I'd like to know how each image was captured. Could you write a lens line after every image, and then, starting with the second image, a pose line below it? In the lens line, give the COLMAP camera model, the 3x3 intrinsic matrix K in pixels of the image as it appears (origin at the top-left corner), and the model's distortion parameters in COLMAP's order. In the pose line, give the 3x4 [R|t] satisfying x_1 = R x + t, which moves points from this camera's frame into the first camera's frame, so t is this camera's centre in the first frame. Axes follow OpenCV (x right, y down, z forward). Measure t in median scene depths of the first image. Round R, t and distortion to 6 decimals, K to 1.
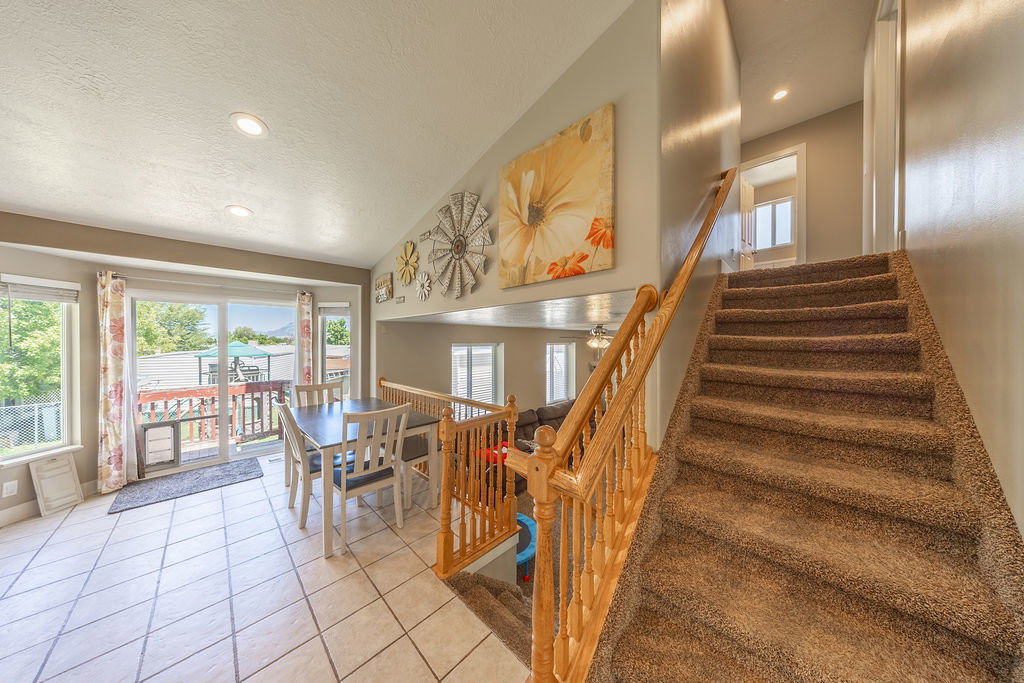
lens RADIAL K [[297.9, 0, 511.2], [0, 297.9, 343.1], [0, 0, 1]] dist [0.000103, 0.001661]
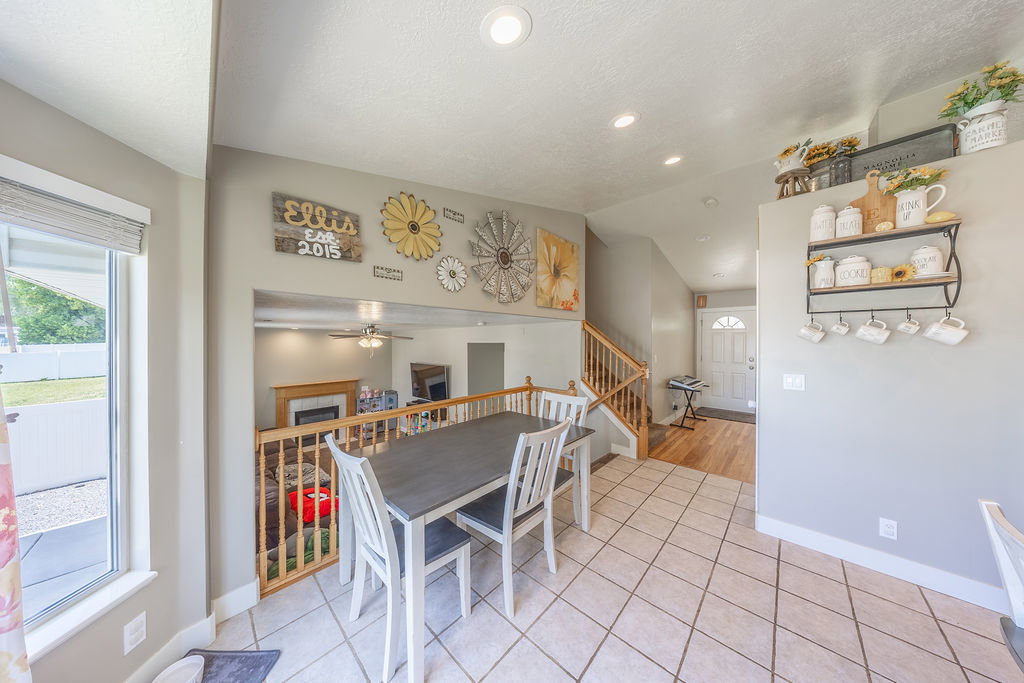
lens RADIAL K [[297.9, 0, 513.7], [0, 297.9, 342.9], [0, 0, 1]] dist [-0.001493, -0.000071]
pose [[-0.036939, -0.006146, 0.999299, -1.141727], [0.006663, 0.999957, 0.006397, -0.002739], [-0.999295, 0.006895, -0.036897, 0.867096]]
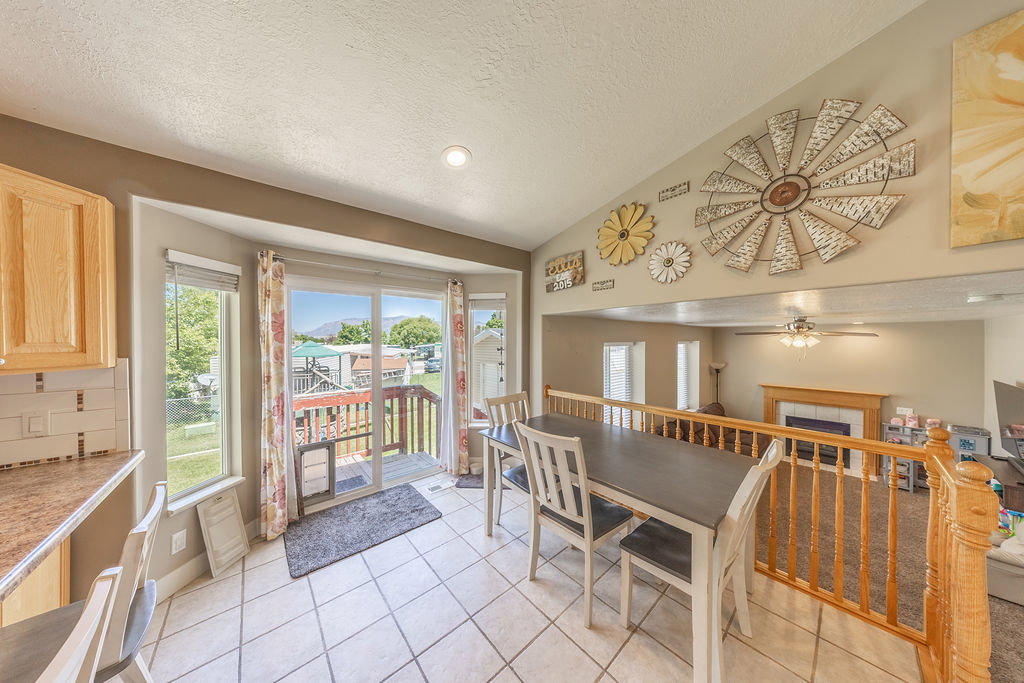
lens RADIAL K [[294.2, 0, 514.0], [0, 294.2, 343.6], [0, 0, 1]] dist [-0.000026, 0.000100]
pose [[0.997623, -0.005257, -0.068713, -0.625559], [0.005477, 0.999980, 0.003007, -0.000212], [0.068695, -0.003376, 0.997632, 0.270193]]
